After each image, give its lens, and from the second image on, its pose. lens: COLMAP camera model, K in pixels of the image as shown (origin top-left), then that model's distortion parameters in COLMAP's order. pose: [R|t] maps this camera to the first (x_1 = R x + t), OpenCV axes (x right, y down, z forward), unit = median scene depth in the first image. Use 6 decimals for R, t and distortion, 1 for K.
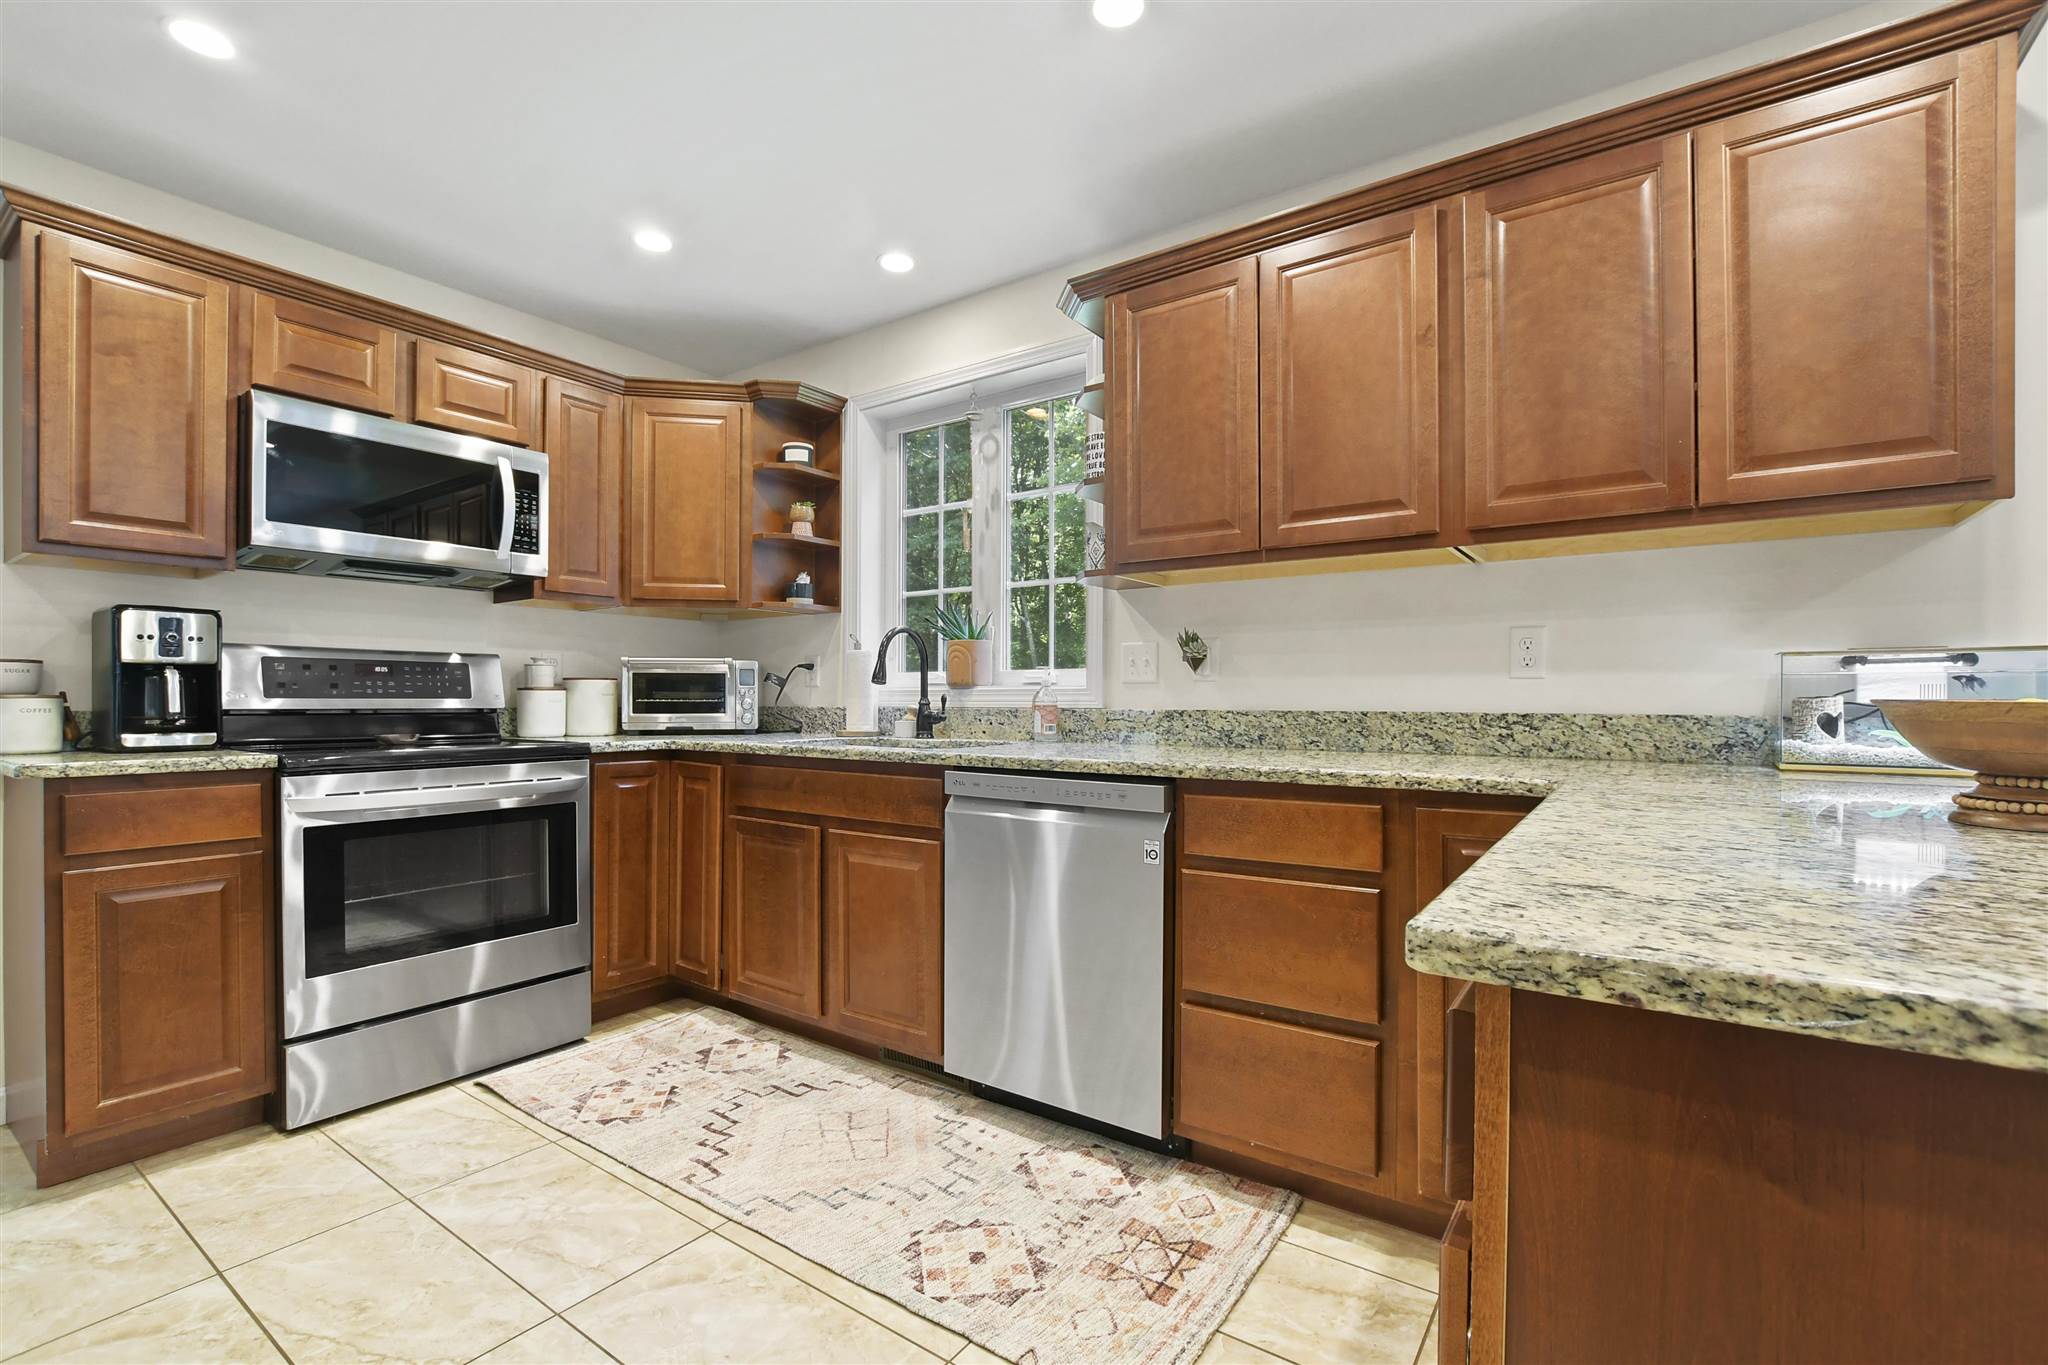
lens RADIAL K [[907.3, 0, 1031.4], [0, 907.3, 703.0], [0, 0, 1]] dist [-0.027696, 0.006615]
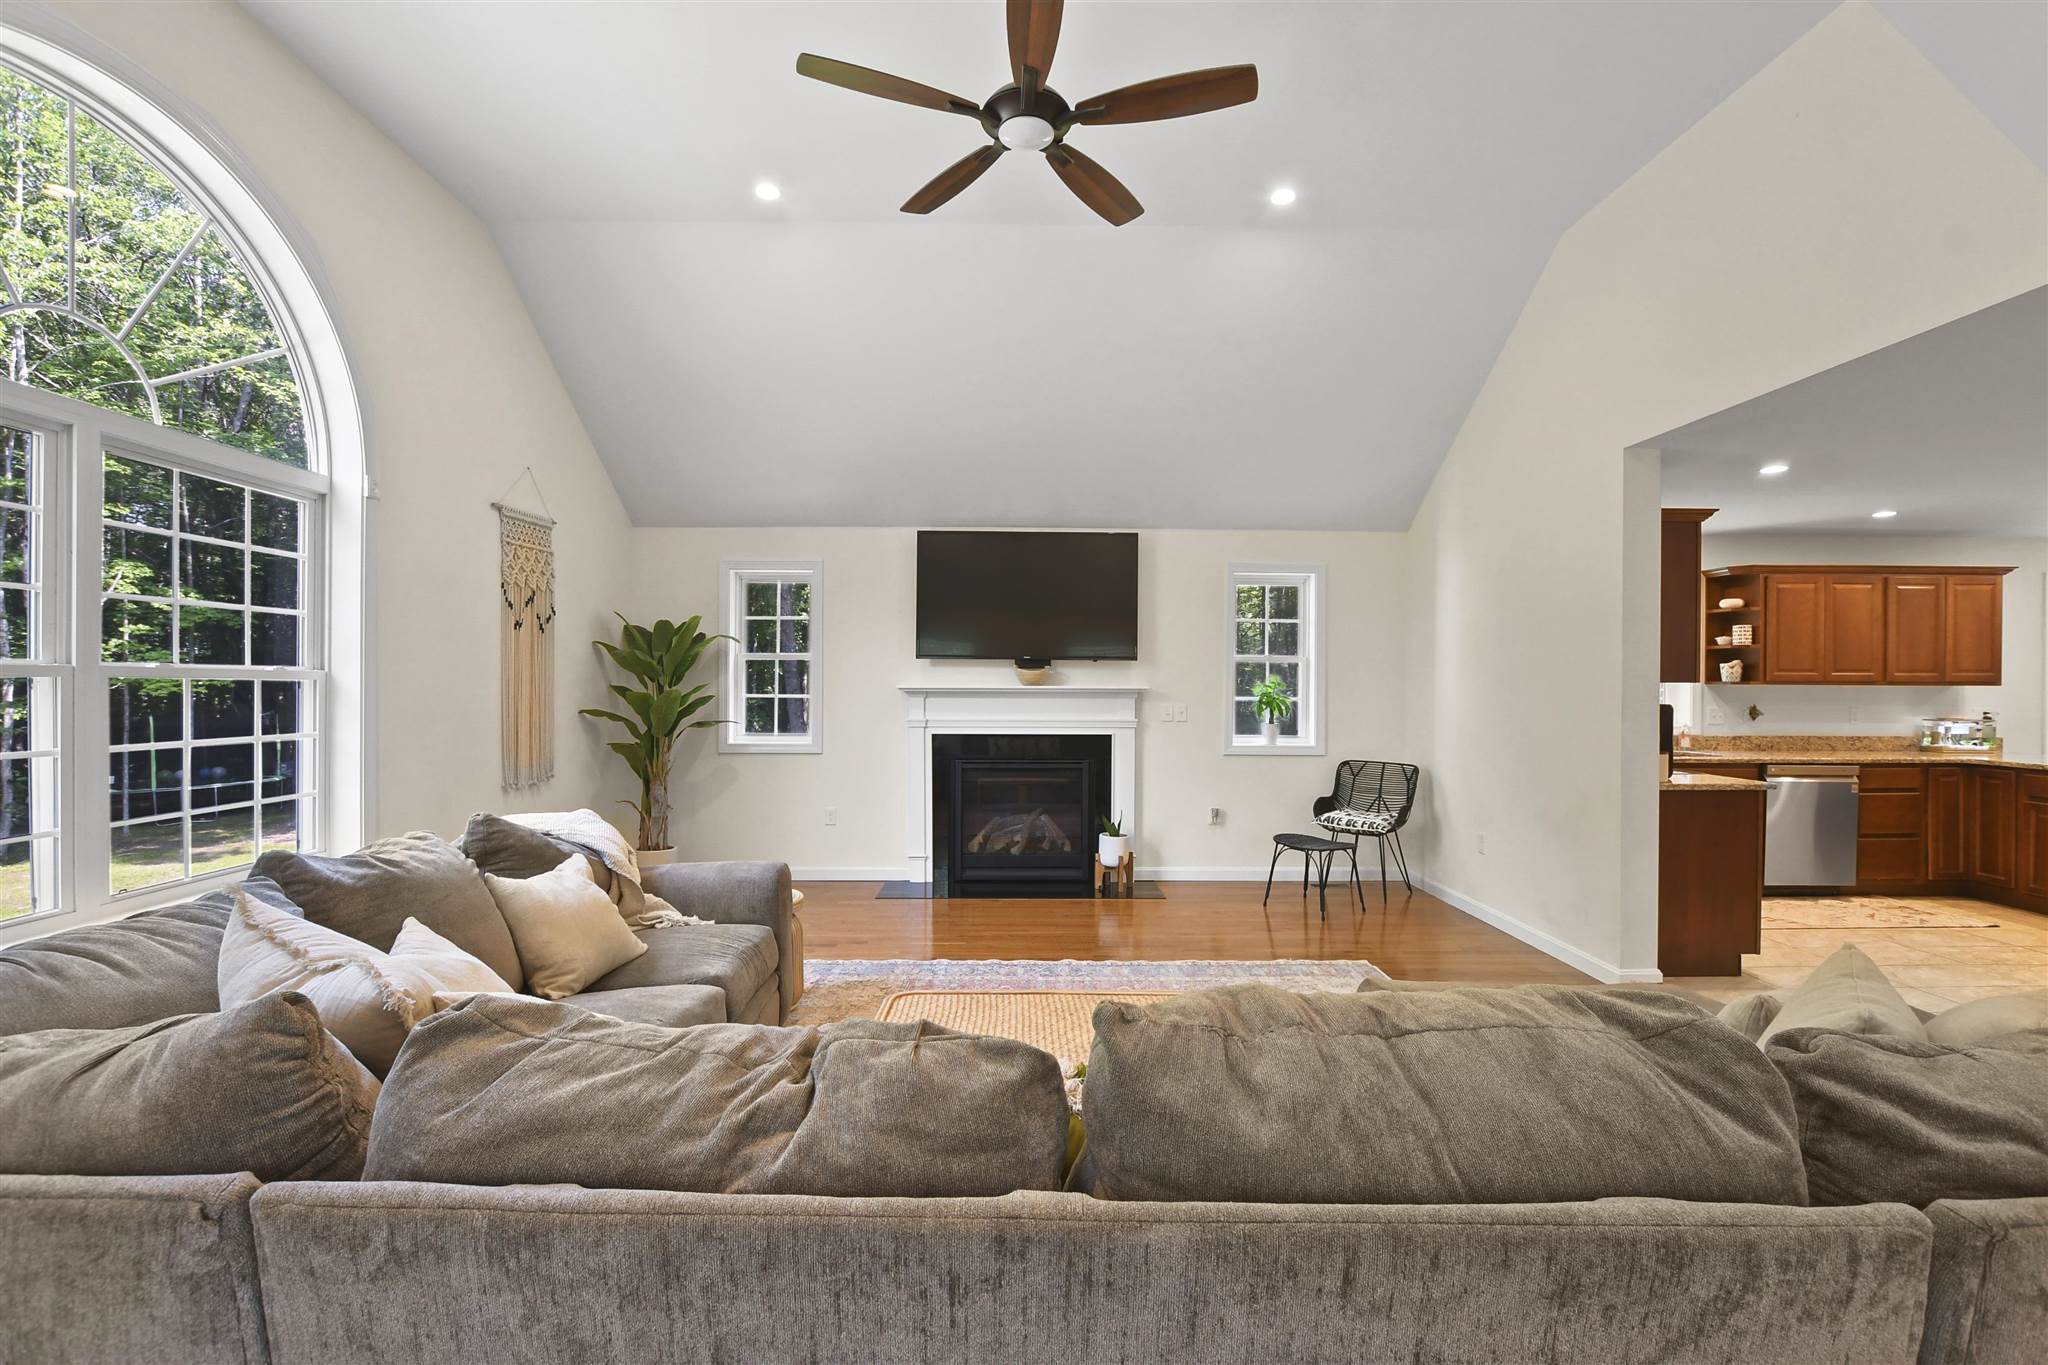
lens RADIAL K [[907.3, 0, 1031.4], [0, 907.3, 703.0], [0, 0, 1]] dist [-0.027696, 0.006615]
pose [[0.814120, -0.004253, 0.580681, -3.109412], [0.001212, 0.999983, 0.005625, -0.109144], [-0.580695, -0.003876, 0.814112, 0.162722]]
